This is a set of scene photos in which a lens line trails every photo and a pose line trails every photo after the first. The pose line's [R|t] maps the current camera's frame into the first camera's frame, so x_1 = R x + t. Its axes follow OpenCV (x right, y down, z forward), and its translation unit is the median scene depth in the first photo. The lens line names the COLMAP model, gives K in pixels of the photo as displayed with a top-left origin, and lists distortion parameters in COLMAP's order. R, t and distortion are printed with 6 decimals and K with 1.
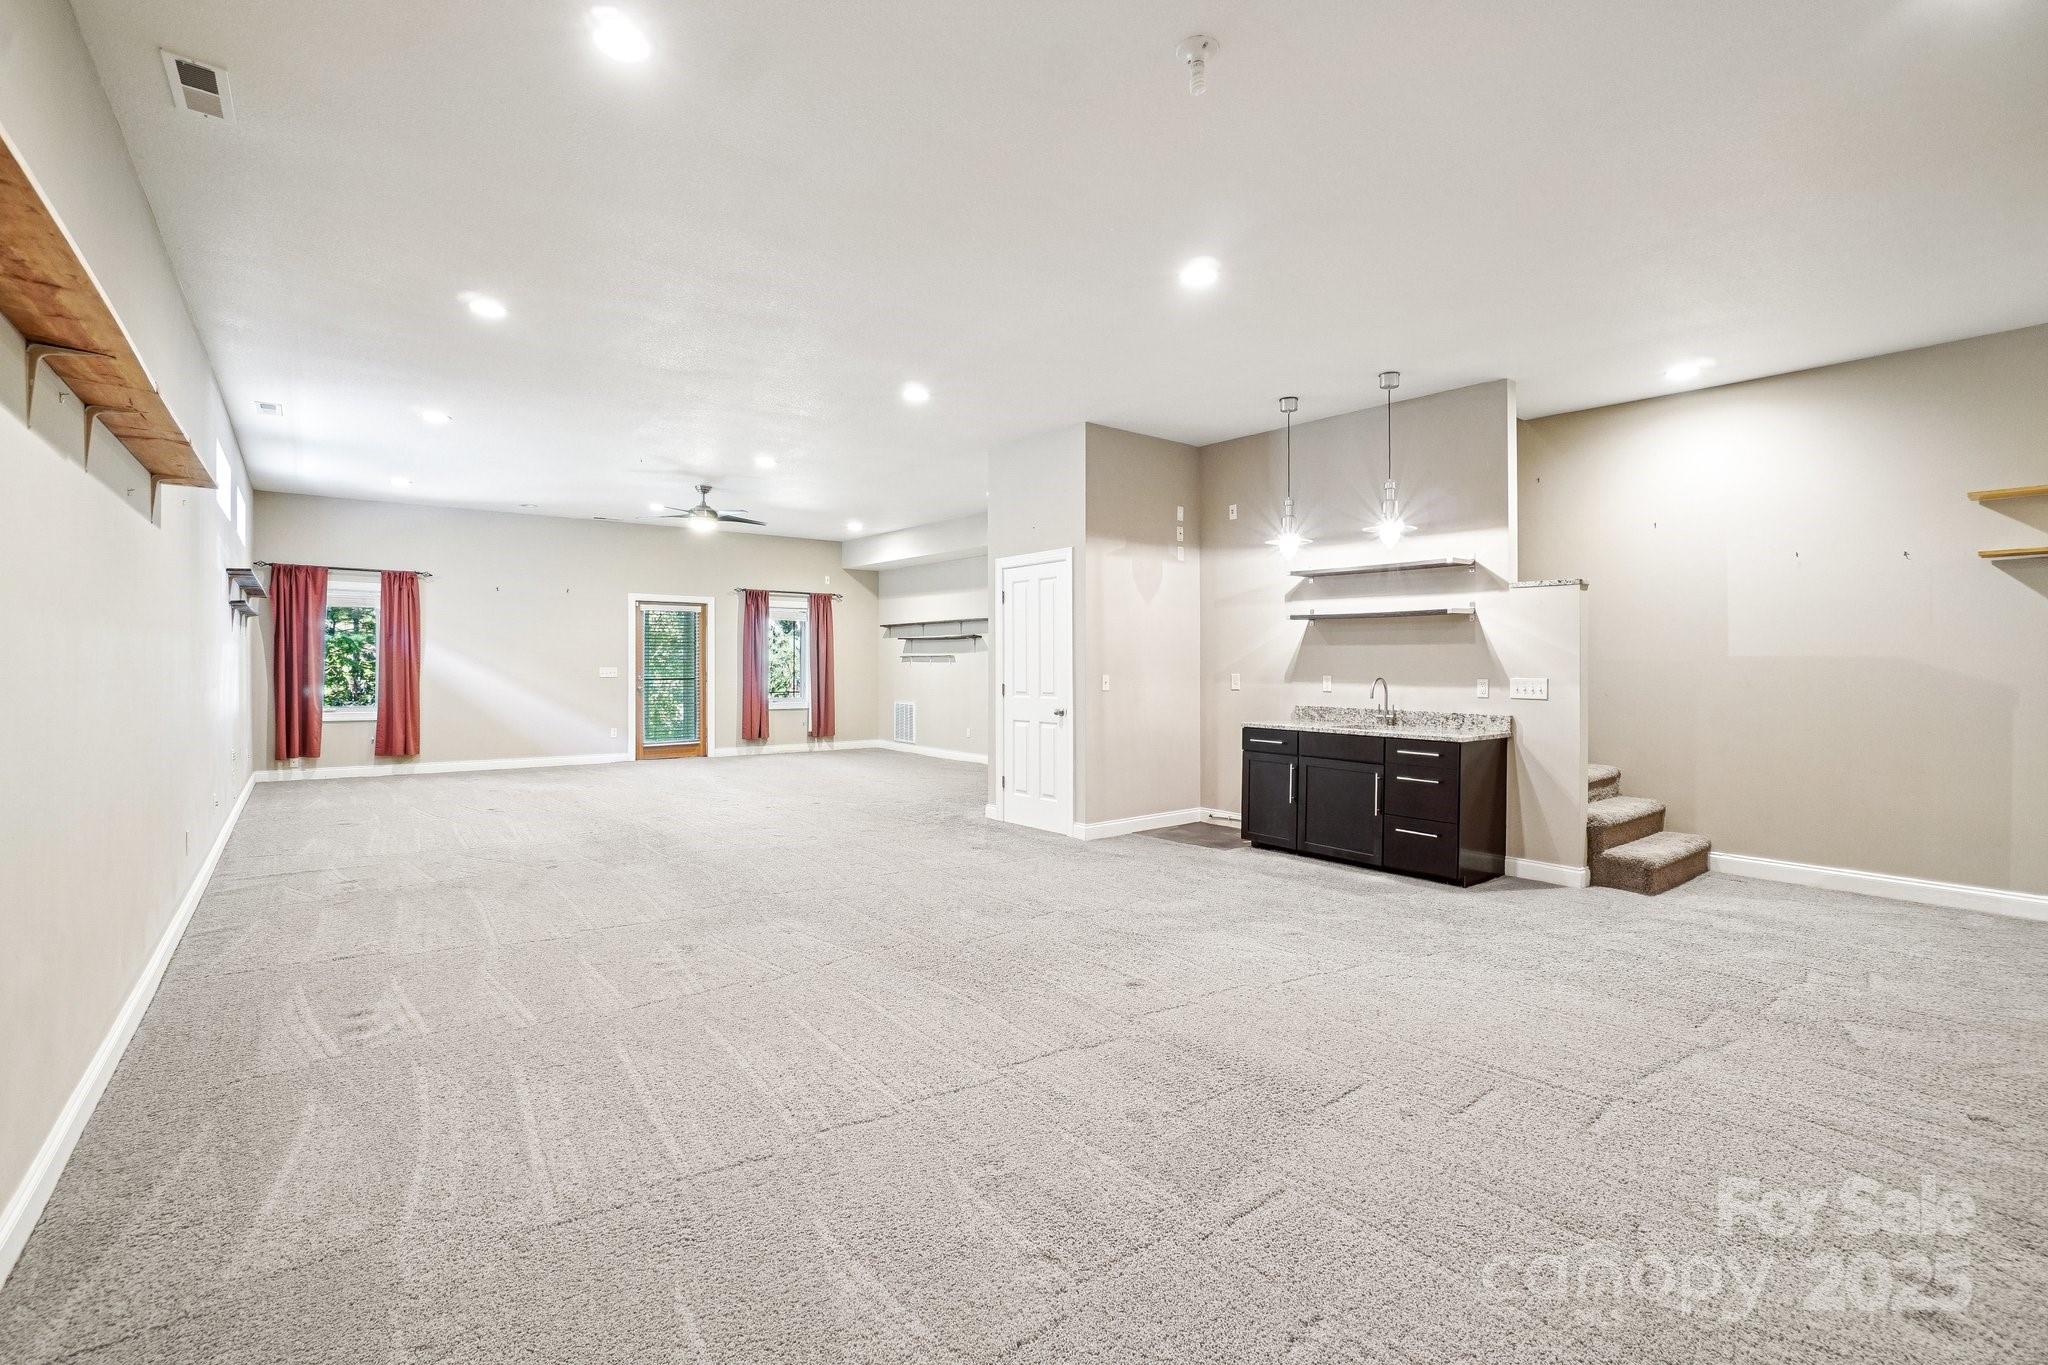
lens RADIAL K [[888.8, 0, 1022.4], [0, 888.8, 672.9], [0, 0, 1]] dist [-0.040700, 0.003442]
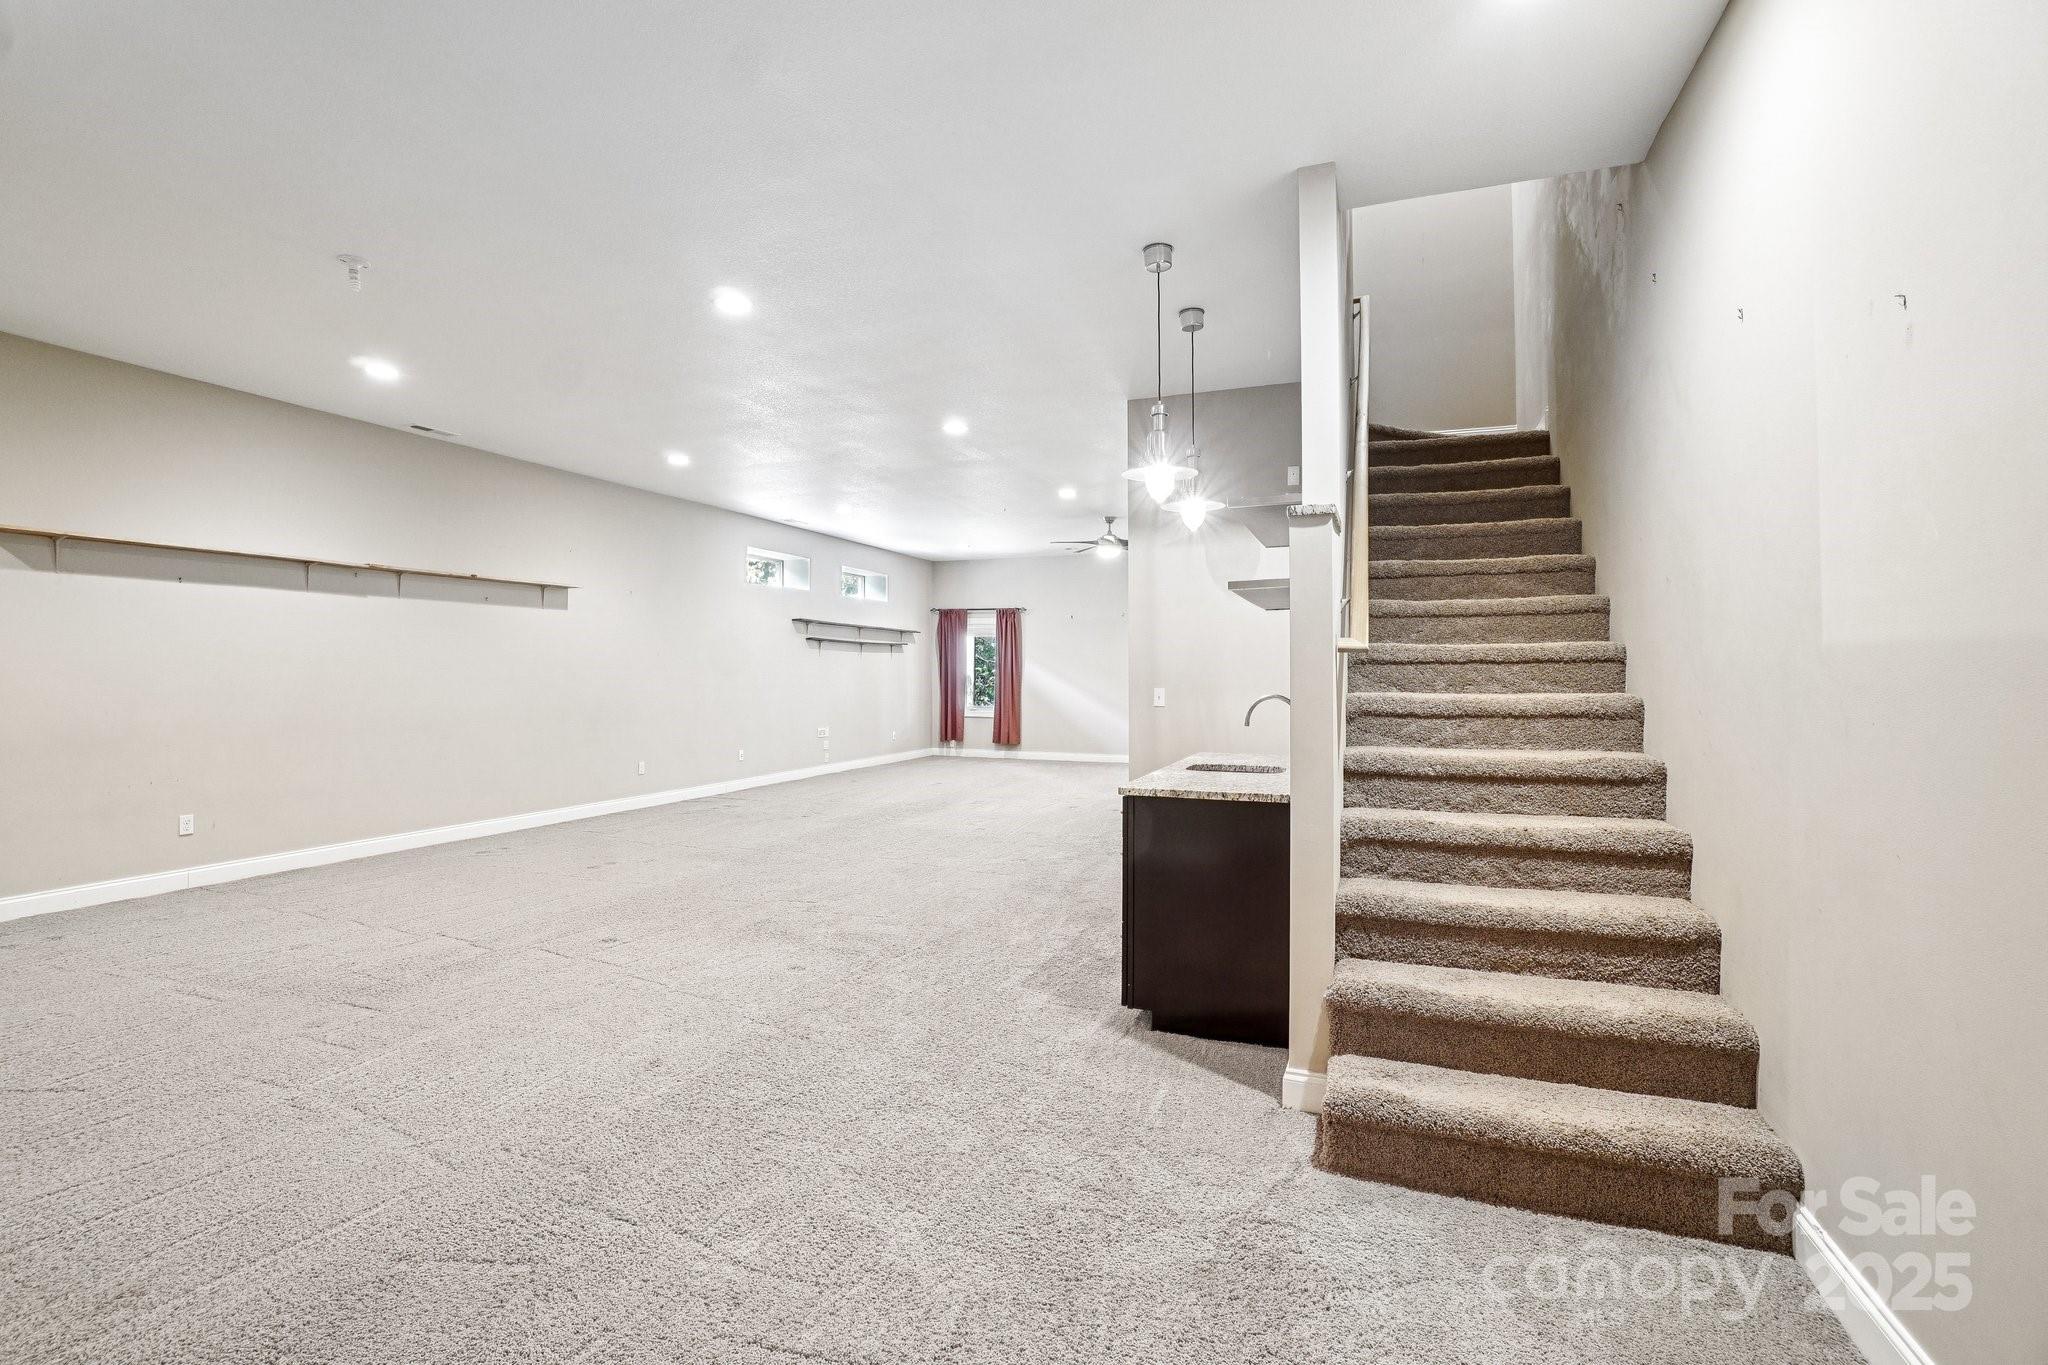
lens RADIAL K [[888.8, 0, 1027.5], [0, 888.8, 681.3], [0, 0, 1]] dist [-0.040700, 0.003442]
pose [[0.532144, 0.006229, -0.846631, 0.491068], [-0.017559, 0.999839, -0.003681, 0.001061], [0.846472, 0.016825, 0.532168, 0.297324]]
